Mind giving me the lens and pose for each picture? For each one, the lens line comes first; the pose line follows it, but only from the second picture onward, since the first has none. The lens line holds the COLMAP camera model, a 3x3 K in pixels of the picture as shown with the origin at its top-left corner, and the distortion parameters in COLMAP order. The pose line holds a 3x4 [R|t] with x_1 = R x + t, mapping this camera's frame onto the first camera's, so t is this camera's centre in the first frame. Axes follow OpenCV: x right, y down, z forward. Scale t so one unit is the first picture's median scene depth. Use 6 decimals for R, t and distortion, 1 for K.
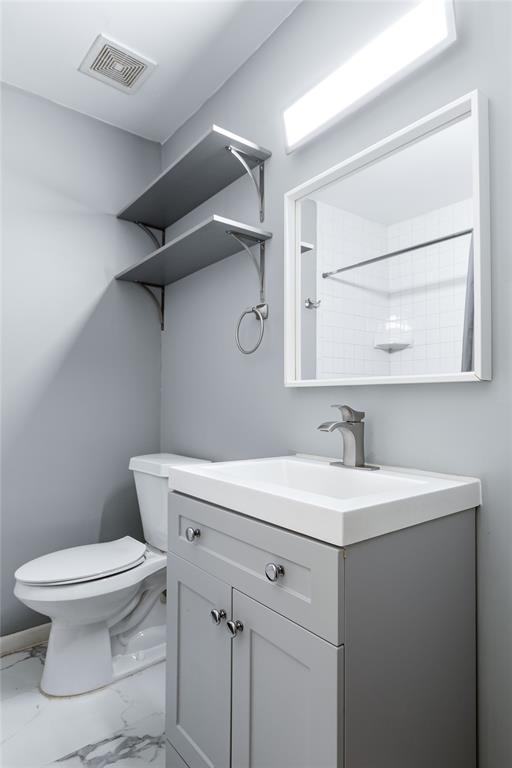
lens RADIAL K [[431.8, 0, 256.0], [0, 431.8, 384.0], [0, 0, 1]] dist [-0.004938, -0.000562]
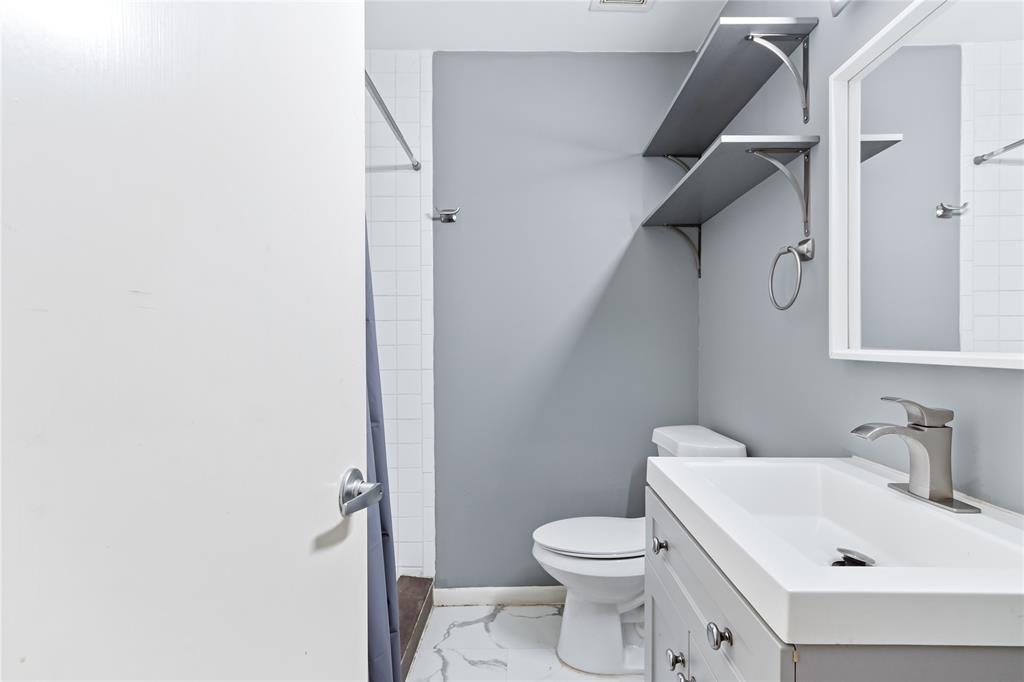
lens RADIAL K [[481.3, 0, 513.3], [0, 481.3, 348.1], [0, 0, 1]] dist [-0.001233, 0.000496]
pose [[0.789148, -0.007349, -0.614159, 0.118375], [0.029226, 0.999245, 0.025597, -0.038396], [0.613507, -0.038149, 0.788767, 0.063534]]
